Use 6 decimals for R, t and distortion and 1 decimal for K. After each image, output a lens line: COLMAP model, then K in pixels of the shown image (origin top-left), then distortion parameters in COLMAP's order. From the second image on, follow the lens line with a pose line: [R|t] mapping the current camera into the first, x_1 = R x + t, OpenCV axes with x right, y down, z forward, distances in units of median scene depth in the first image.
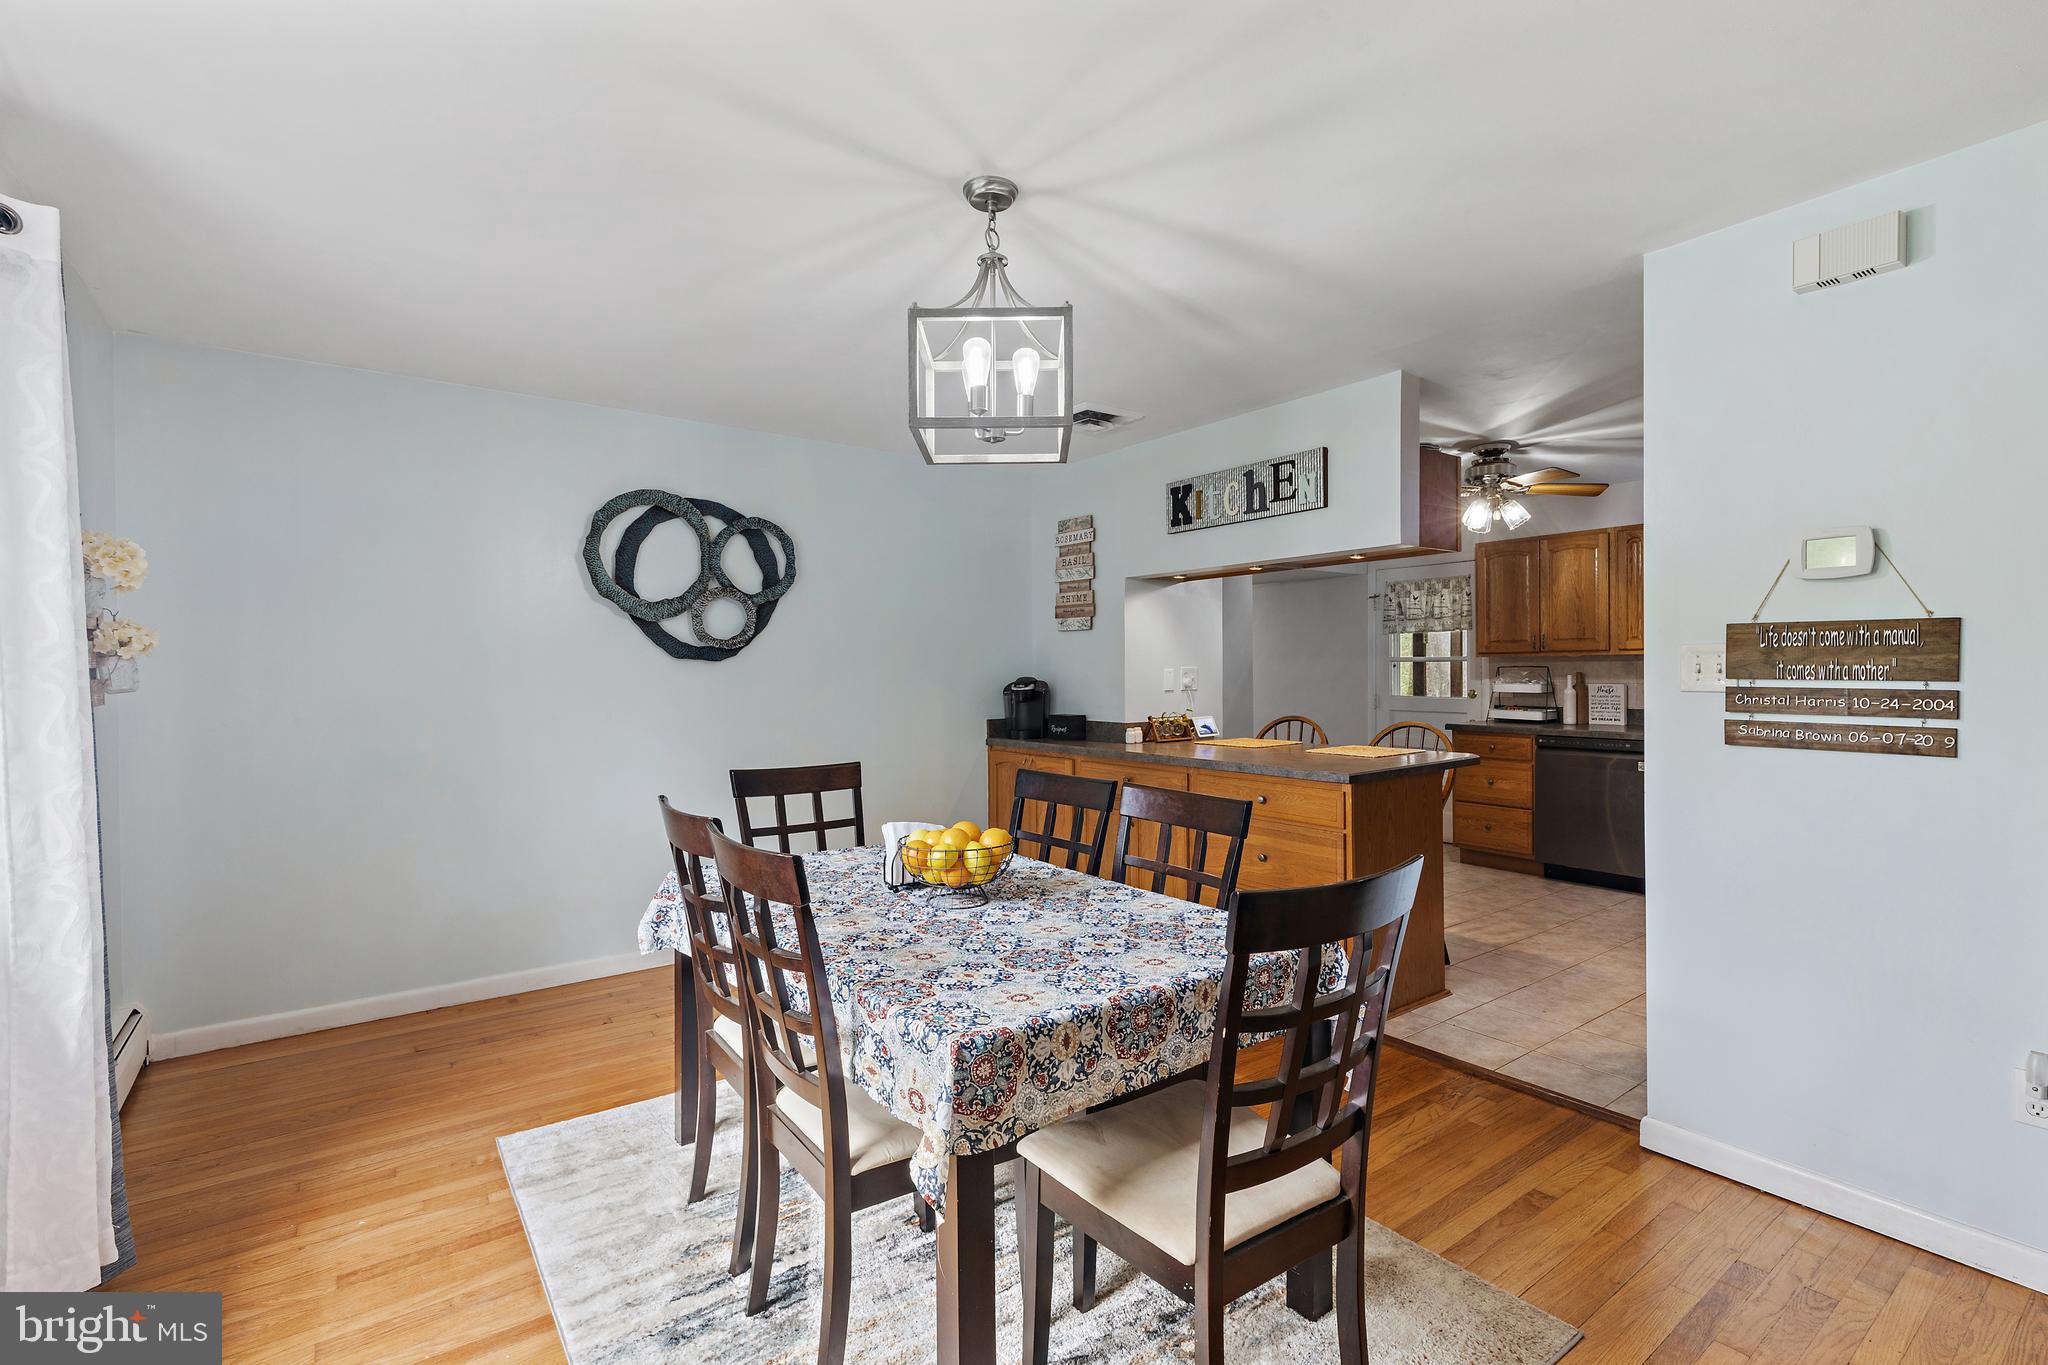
lens RADIAL K [[924.0, 0, 1029.5], [0, 924.0, 674.9], [0, 0, 1]] dist [0.003778, -0.001103]
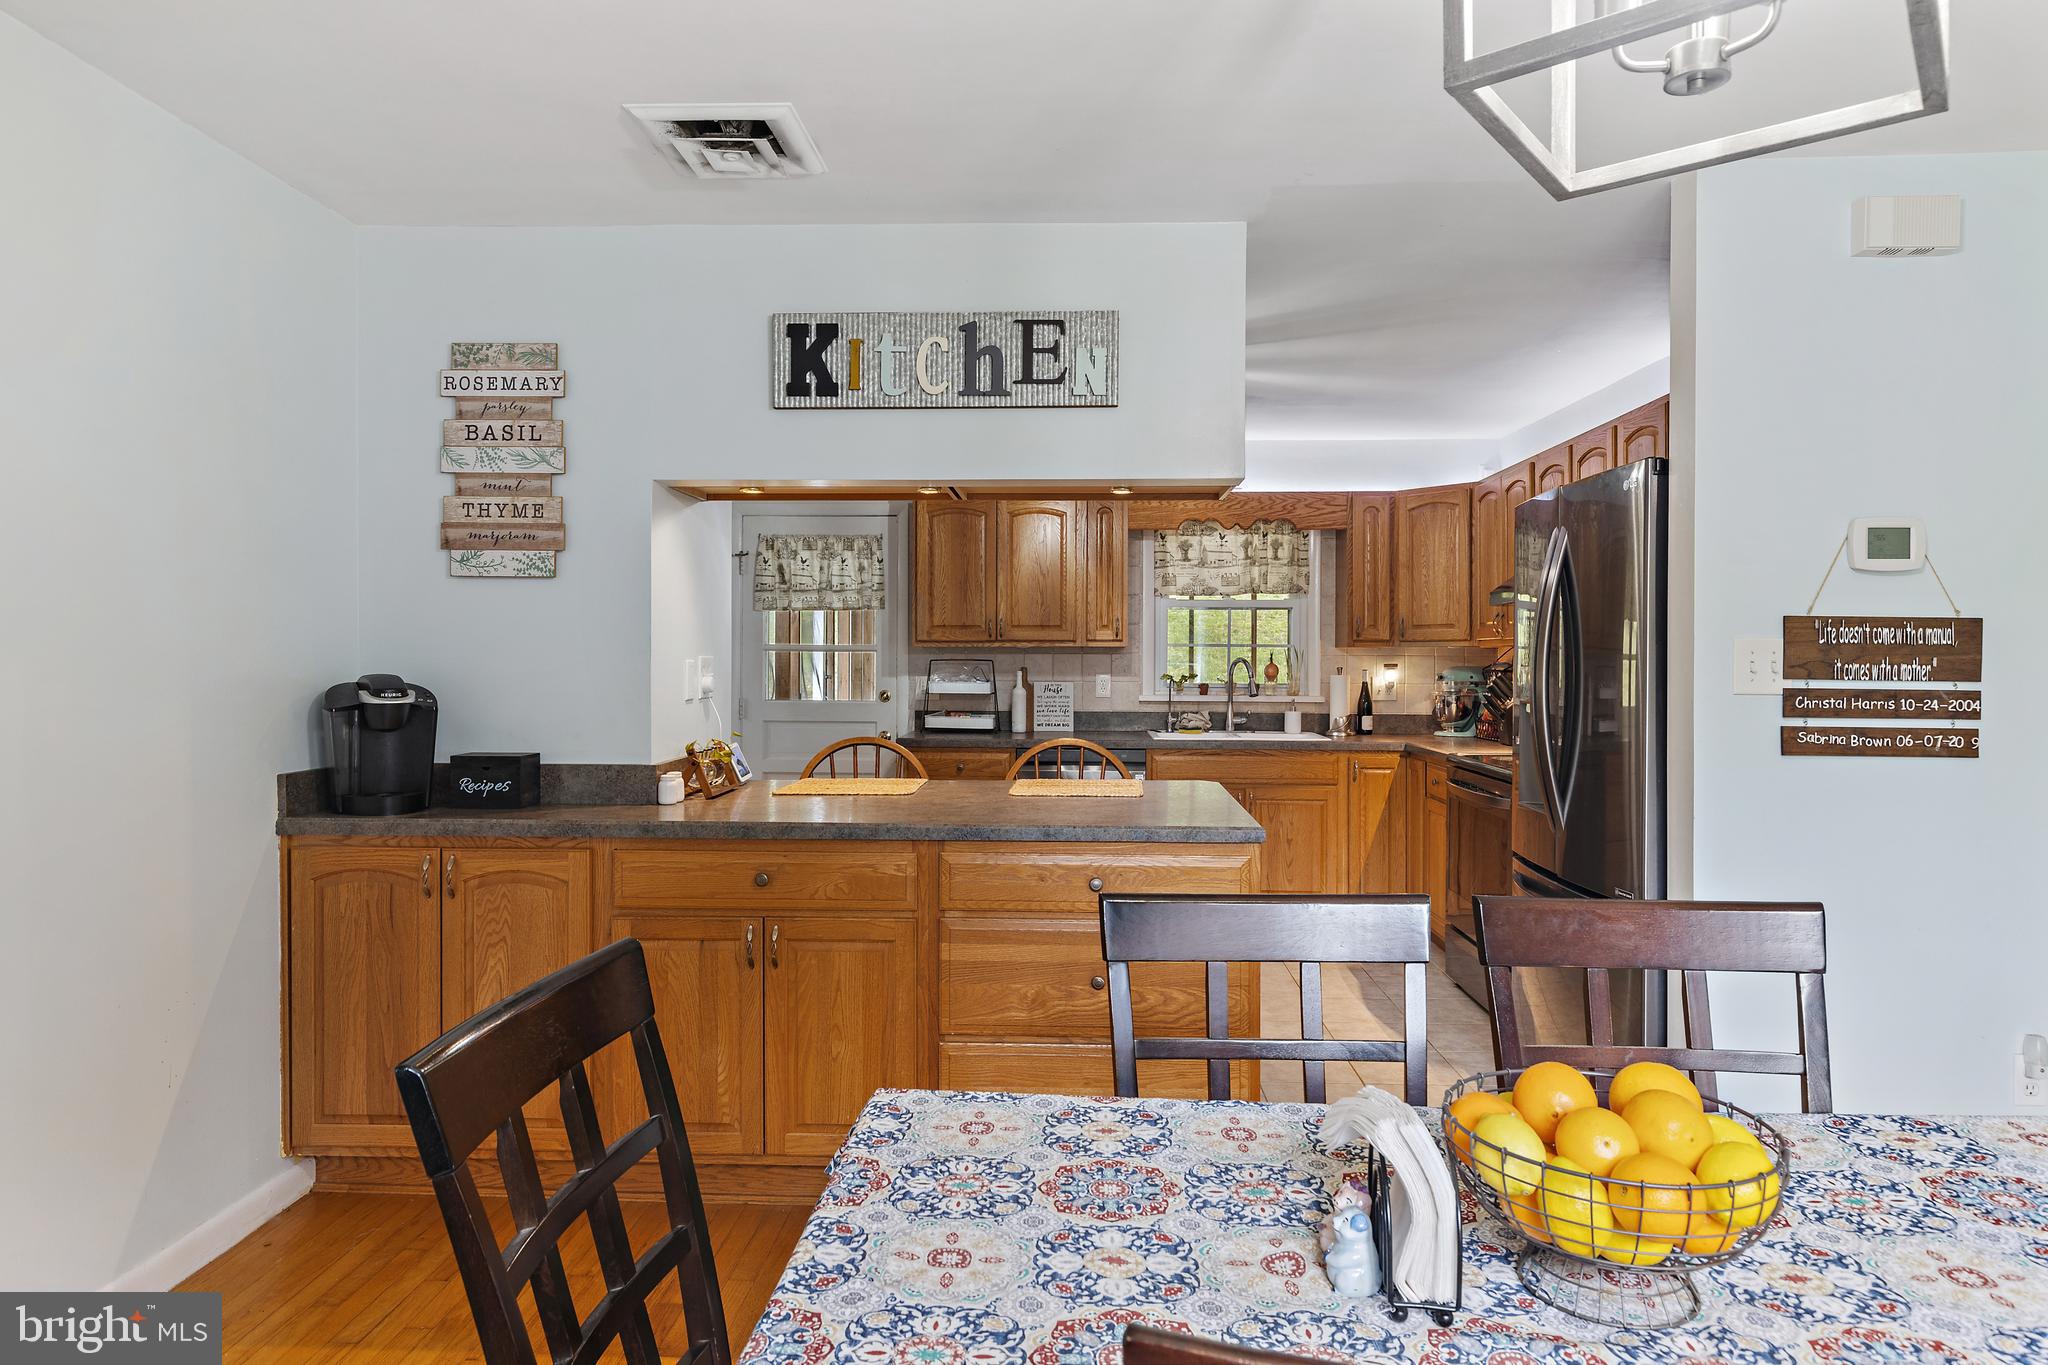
lens RADIAL K [[1221.2, 0, 1029.1], [0, 1221.2, 670.5], [0, 0, 1]] dist [0.007069, -0.000740]
pose [[0.627673, 0.001751, 0.778475, -0.321808], [-0.003338, 0.999994, 0.000443, -0.001145], [-0.778470, -0.002876, 0.627675, 0.457451]]
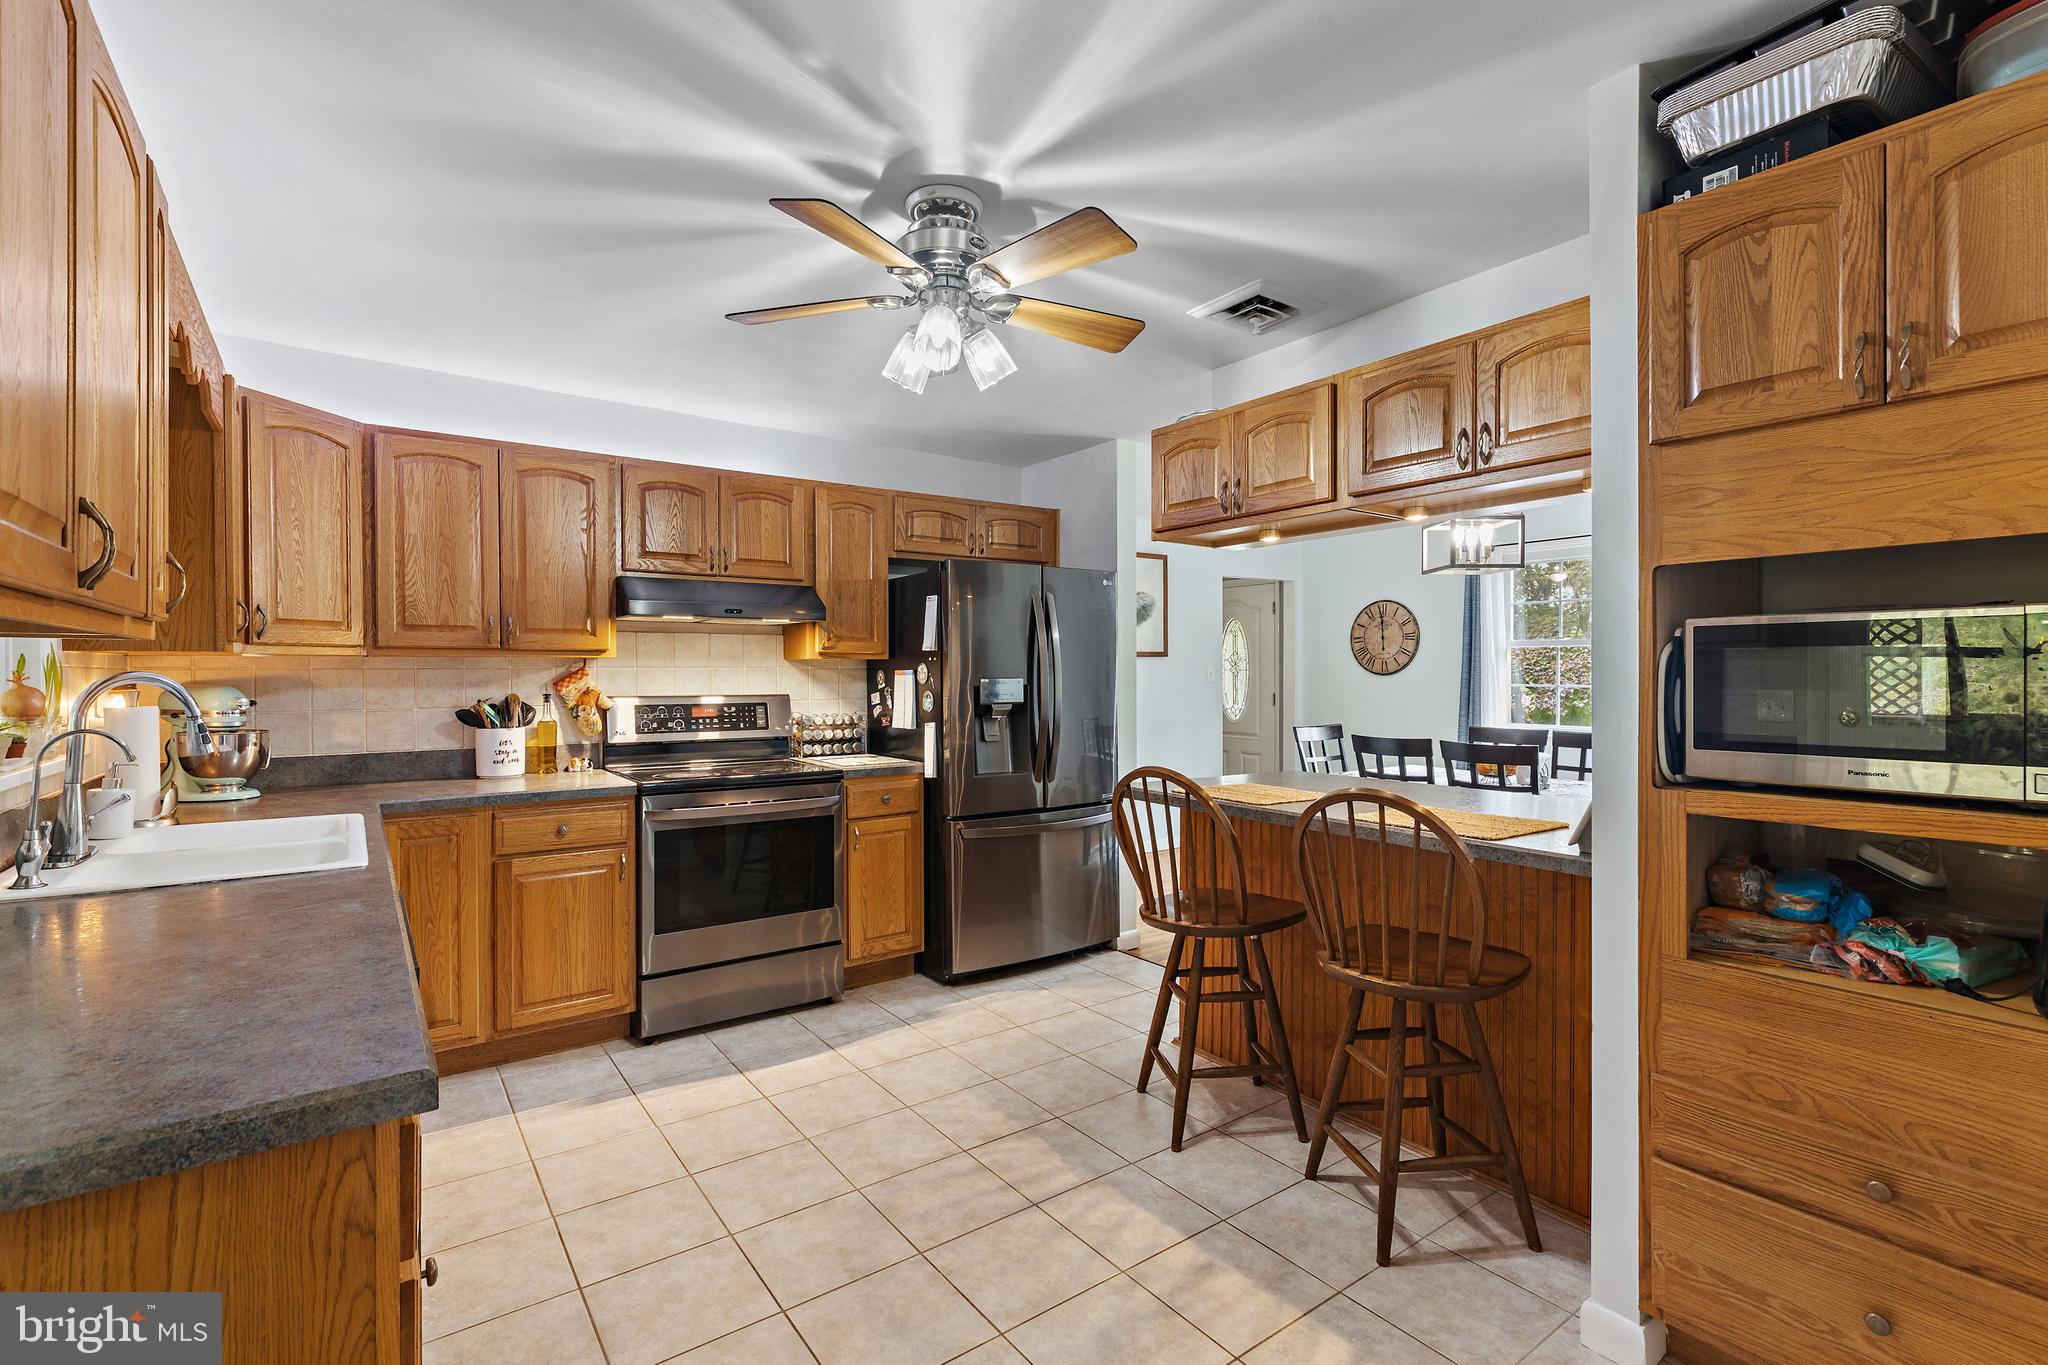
lens RADIAL K [[924.0, 0, 1029.5], [0, 924.0, 674.9], [0, 0, 1]] dist [0.003778, -0.001103]
pose [[-0.999956, 0.008794, 0.003191, 0.507136], [0.008817, 0.999936, 0.007099, -0.014248], [-0.003128, 0.007127, -0.999970, 1.630846]]
